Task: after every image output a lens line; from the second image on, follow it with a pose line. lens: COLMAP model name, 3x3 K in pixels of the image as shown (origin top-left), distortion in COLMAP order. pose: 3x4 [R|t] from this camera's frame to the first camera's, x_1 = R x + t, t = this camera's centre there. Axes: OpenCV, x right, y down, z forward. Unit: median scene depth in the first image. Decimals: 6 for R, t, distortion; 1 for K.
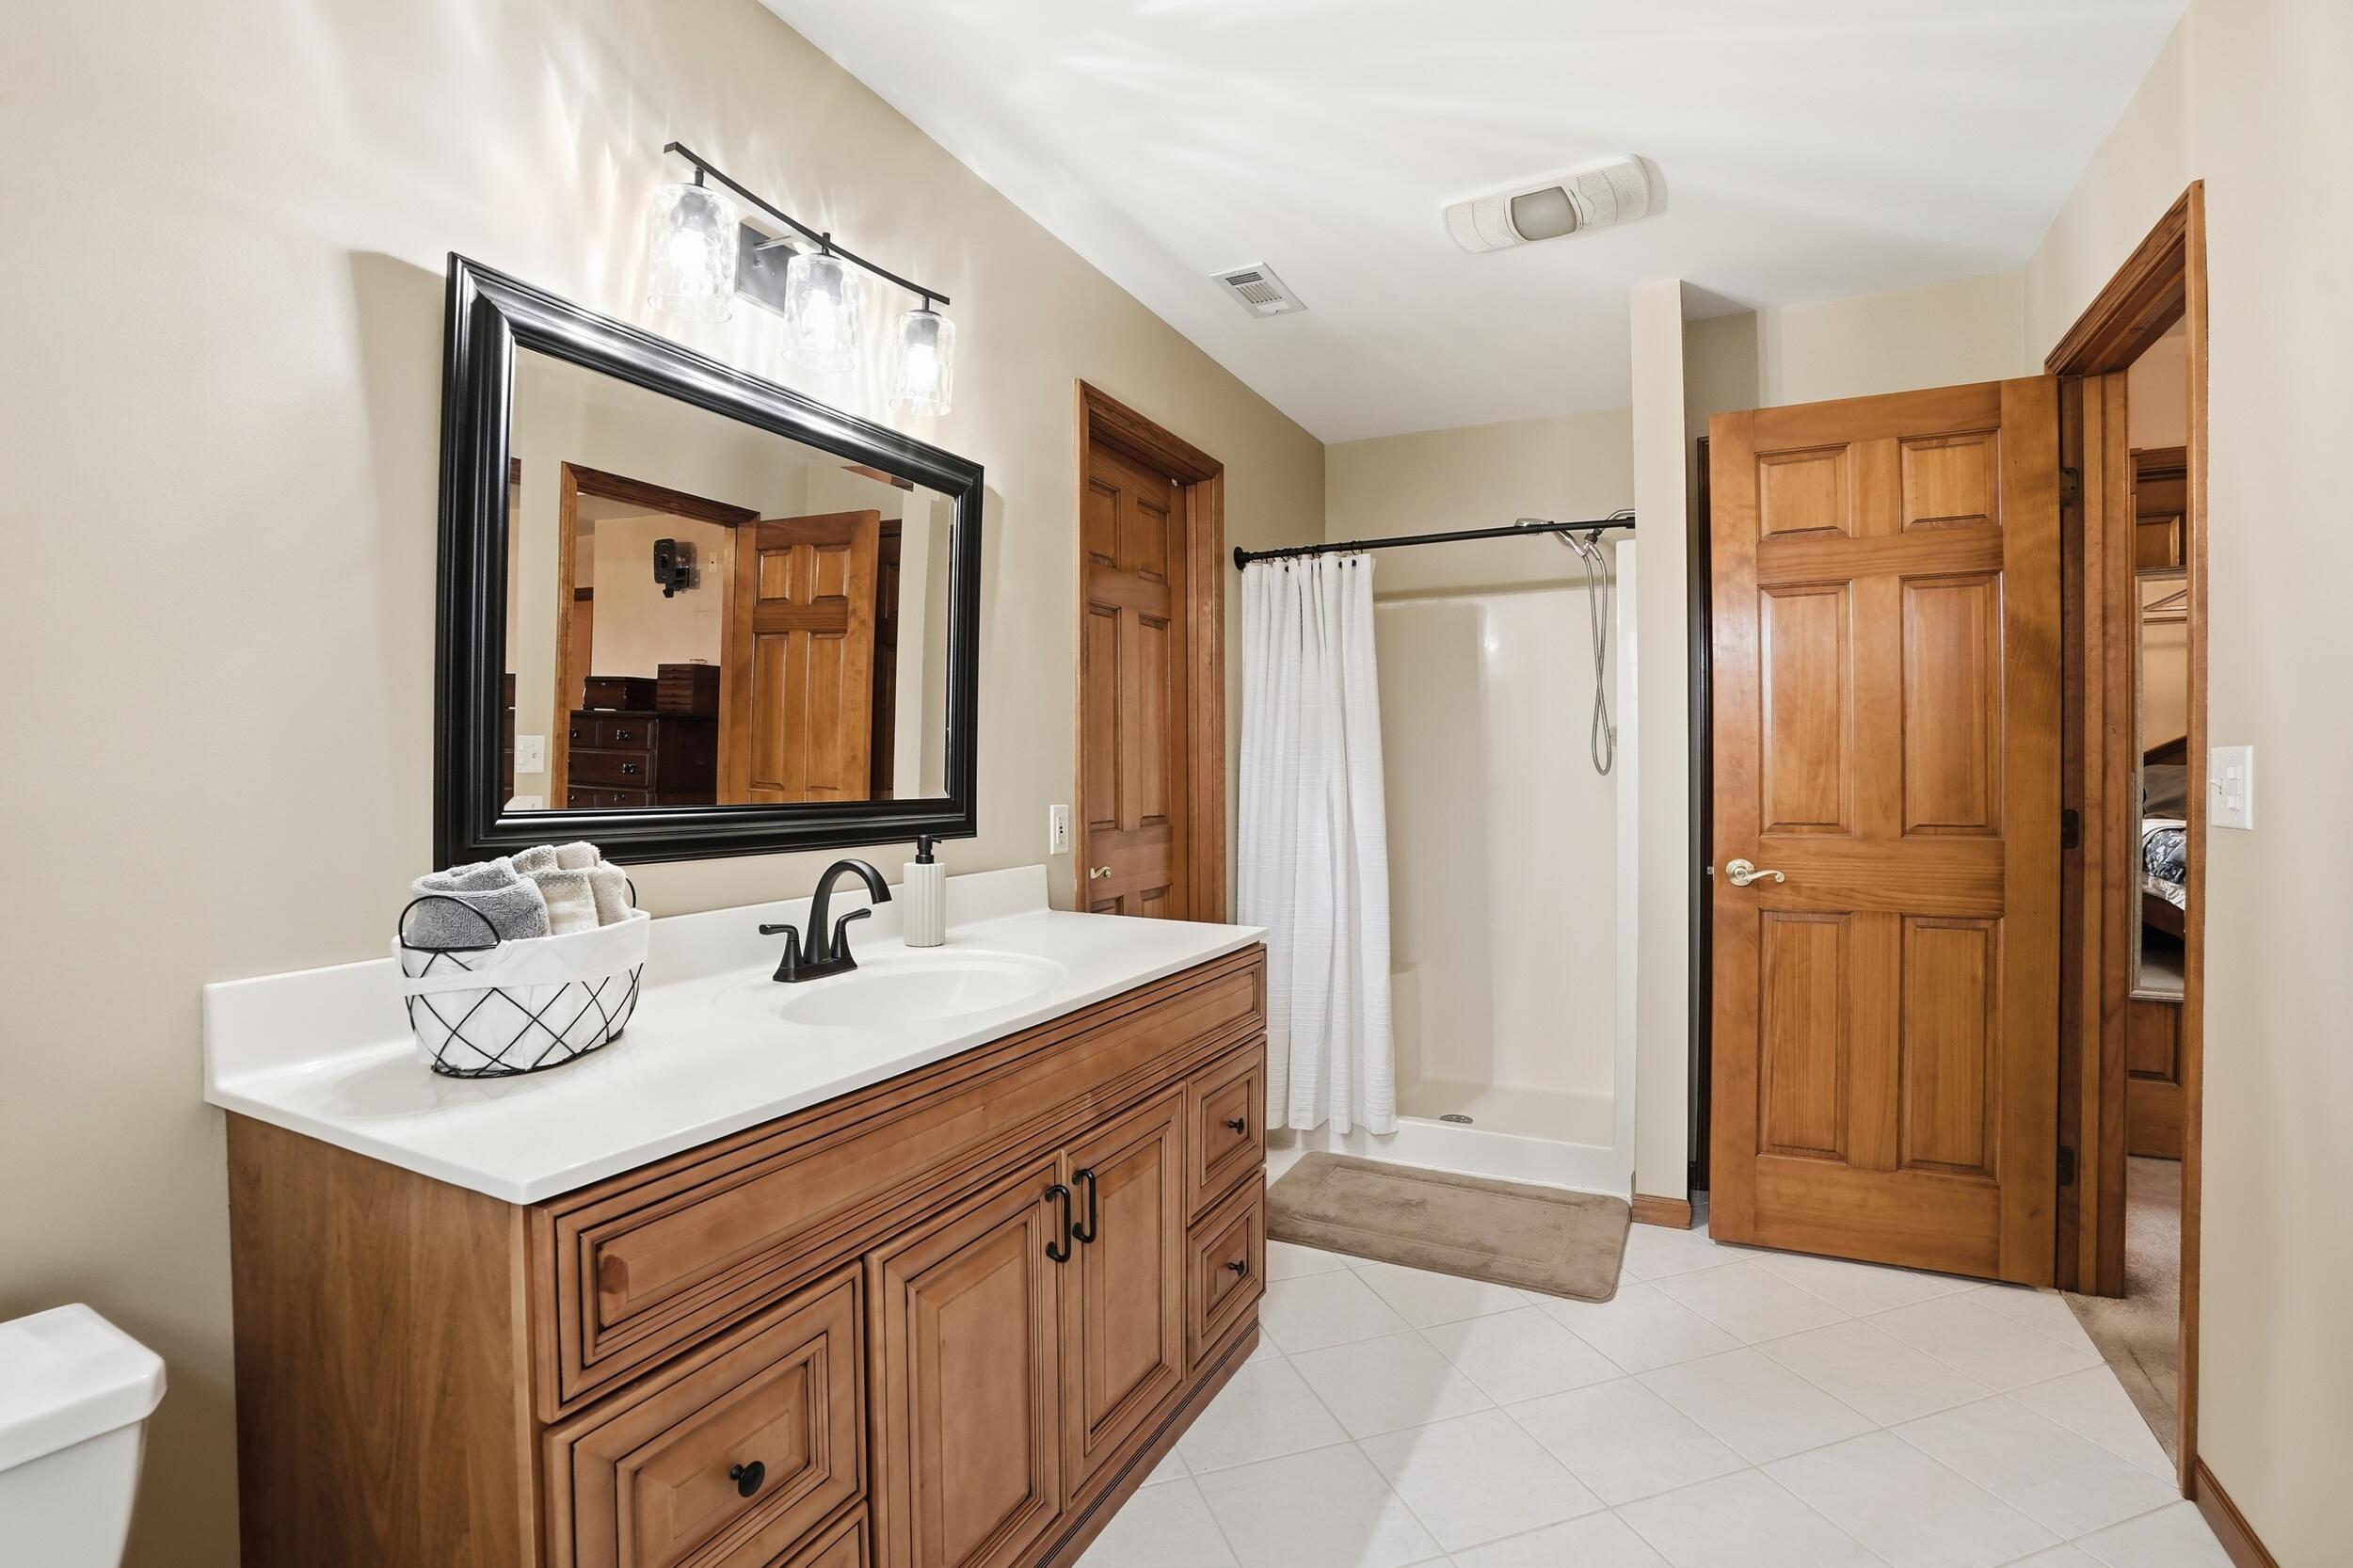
lens RADIAL K [[1131.2, 0, 1183.1], [0, 1131.2, 749.1], [0, 0, 1]] dist [-0.003781, -0.000520]
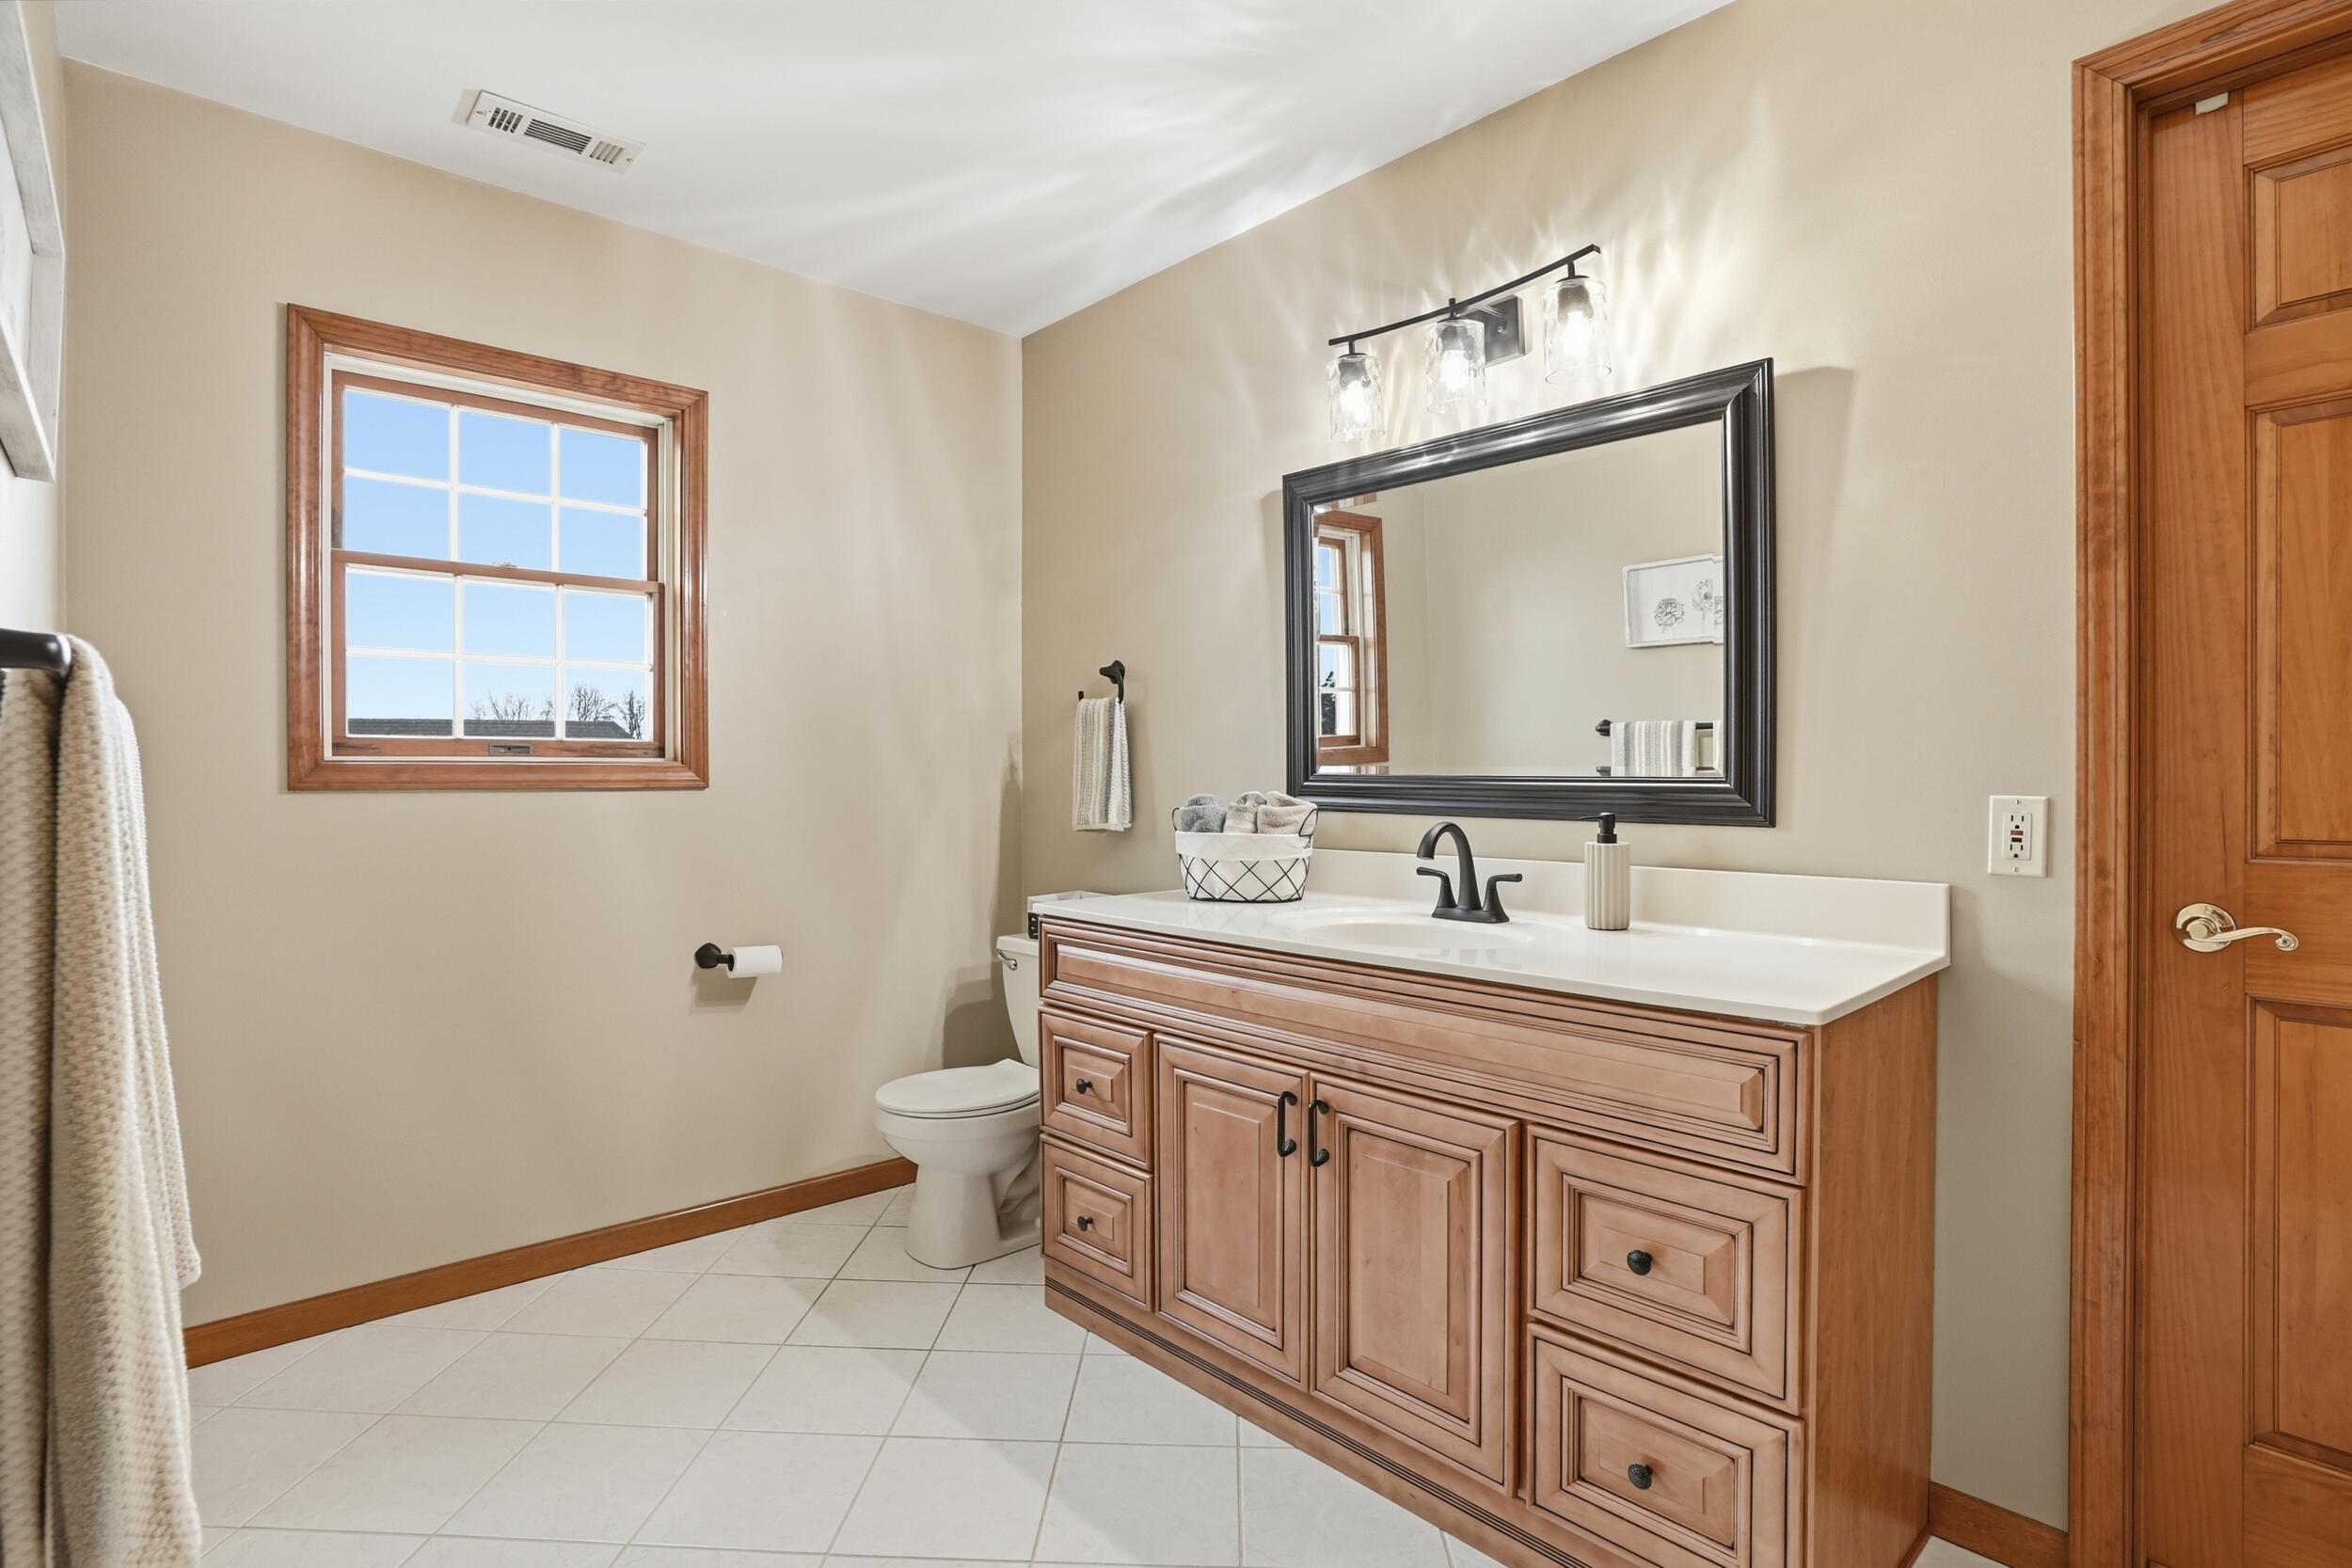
lens RADIAL K [[1149.0, 0, 1176.0], [0, 1149.0, 784.0], [0, 0, 1]] dist [-0.013968, 0.000469]
pose [[-0.378890, 0.002772, -0.925438, 0.885922], [0.016540, 0.999856, -0.003777, 0.053855], [0.925294, -0.016737, -0.378881, 1.134959]]
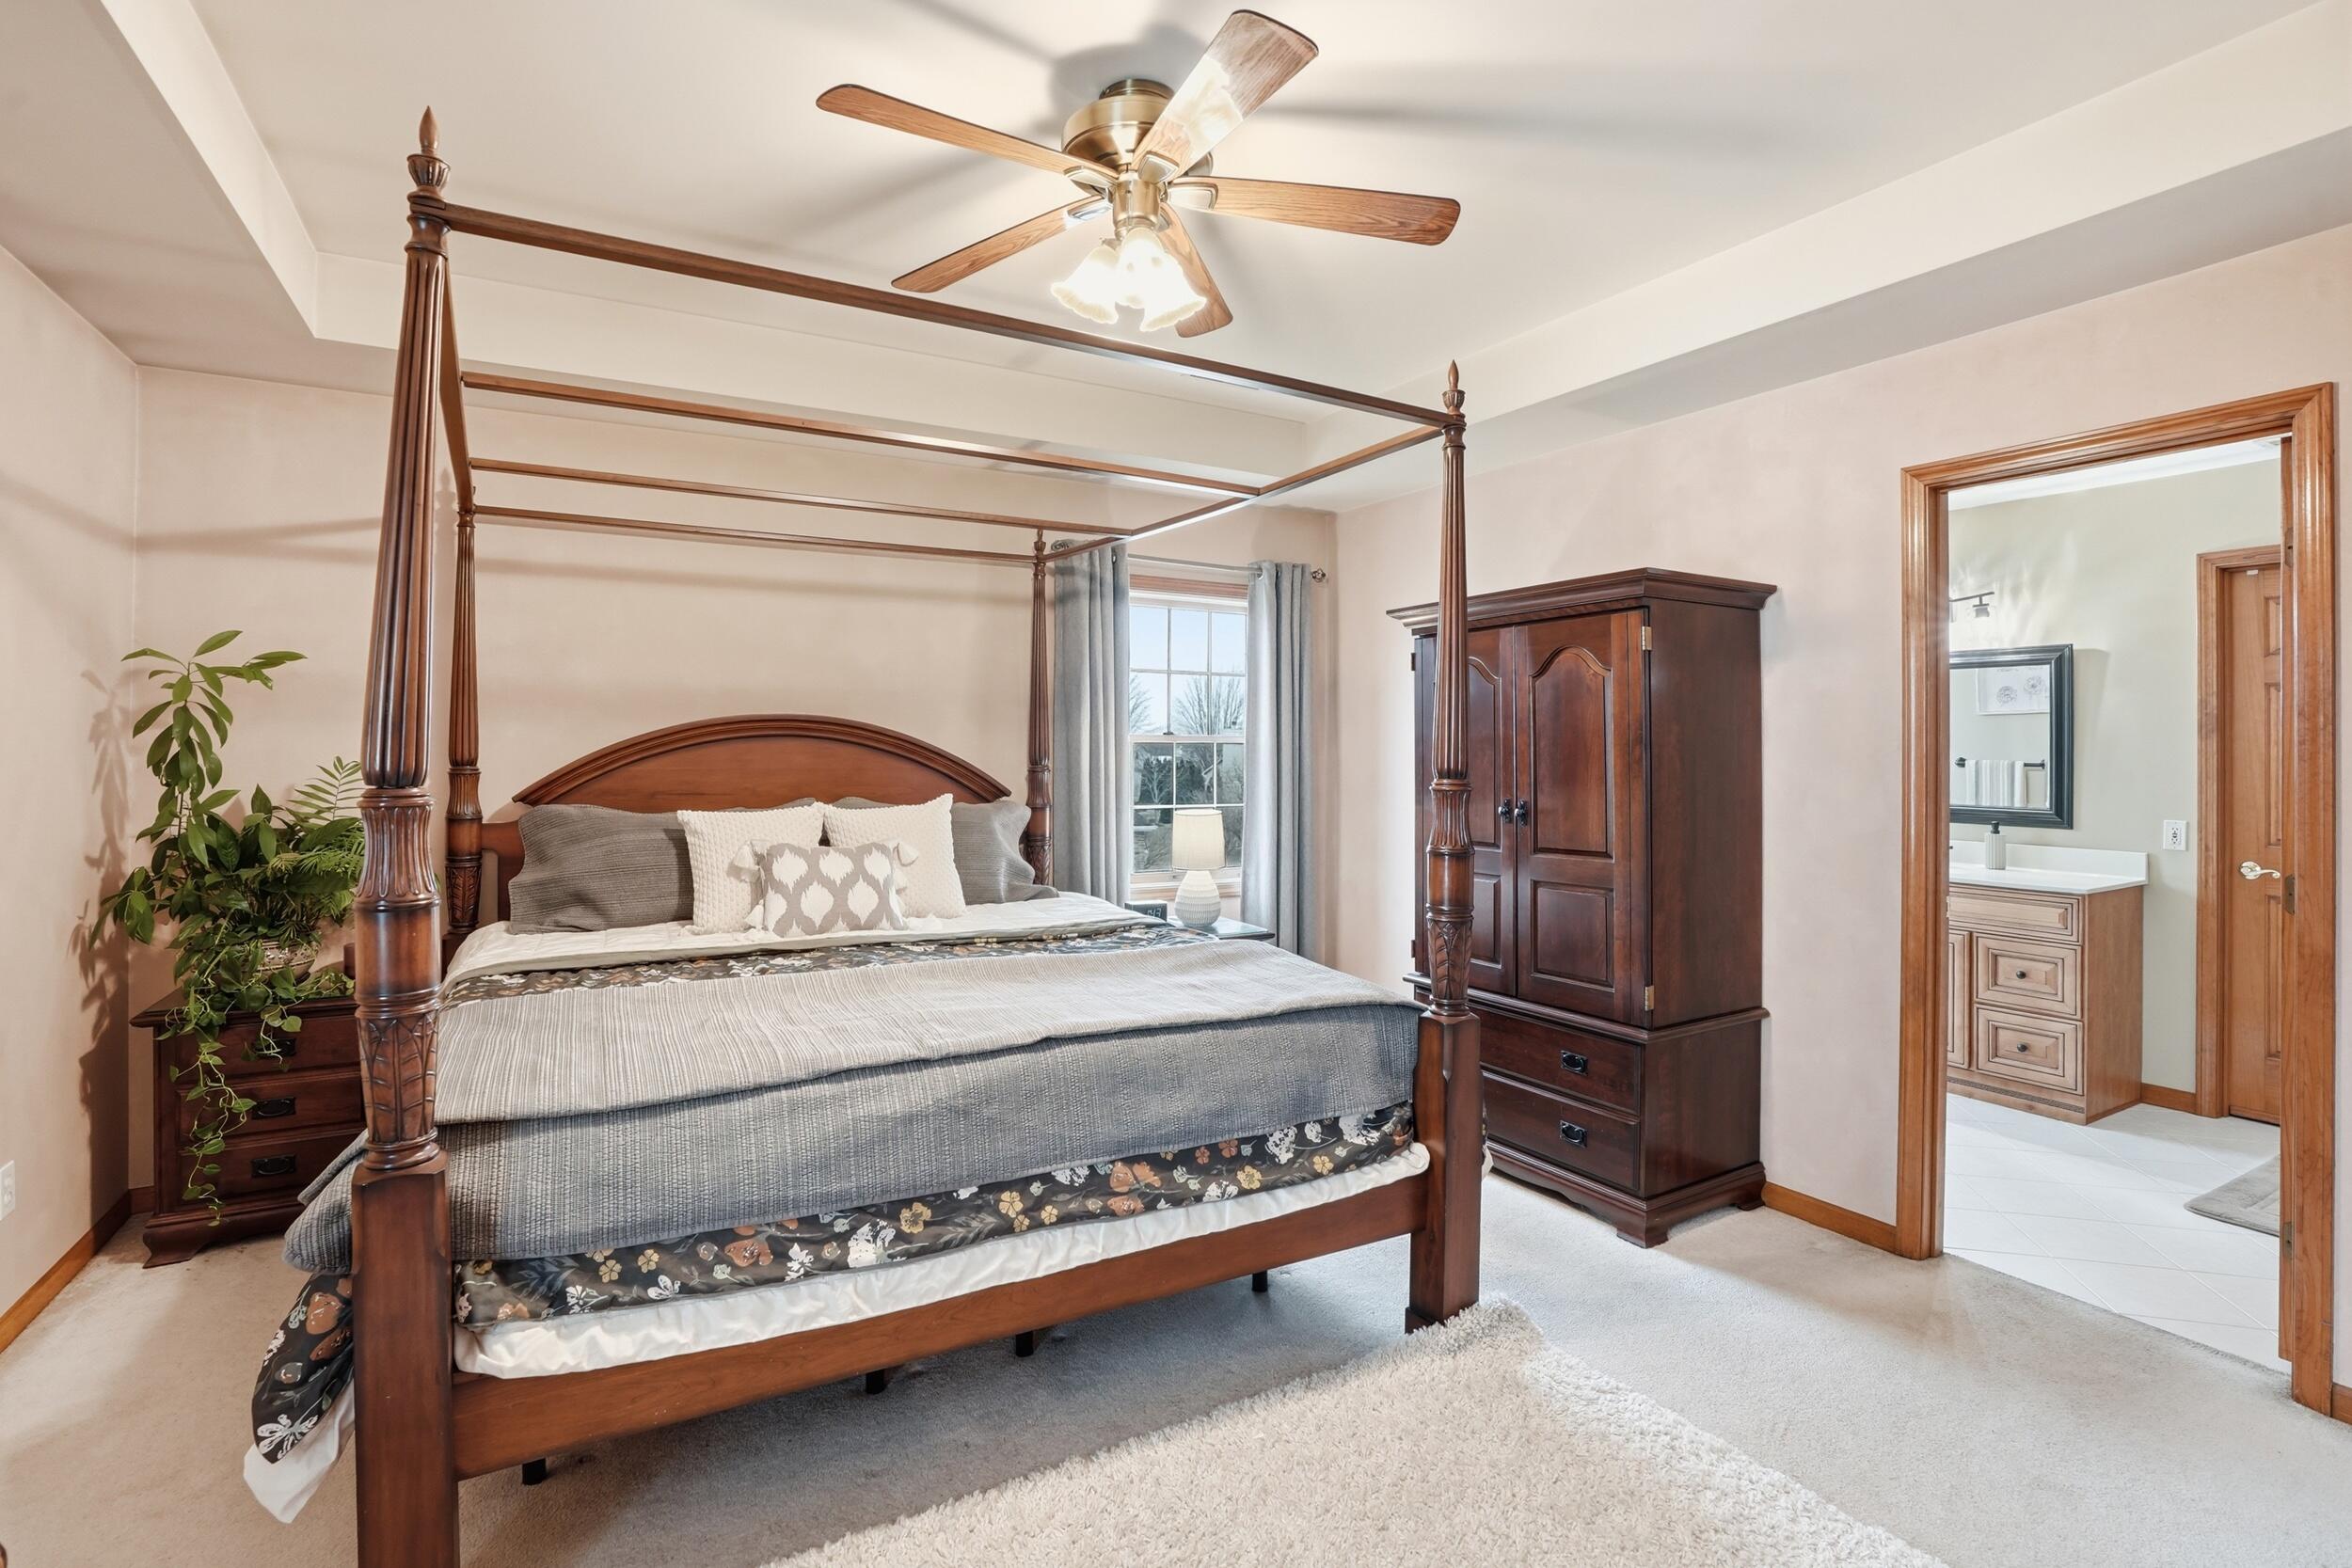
lens RADIAL K [[1130.6, 0, 1182.6], [0, 1130.6, 749.1], [0, 0, 1]] dist [-0.003781, -0.000520]
pose [[-0.548836, -0.005557, -0.835911, 2.896755], [0.009058, 0.999880, -0.012594, -0.065303], [0.835881, -0.014484, -0.548720, 0.967639]]
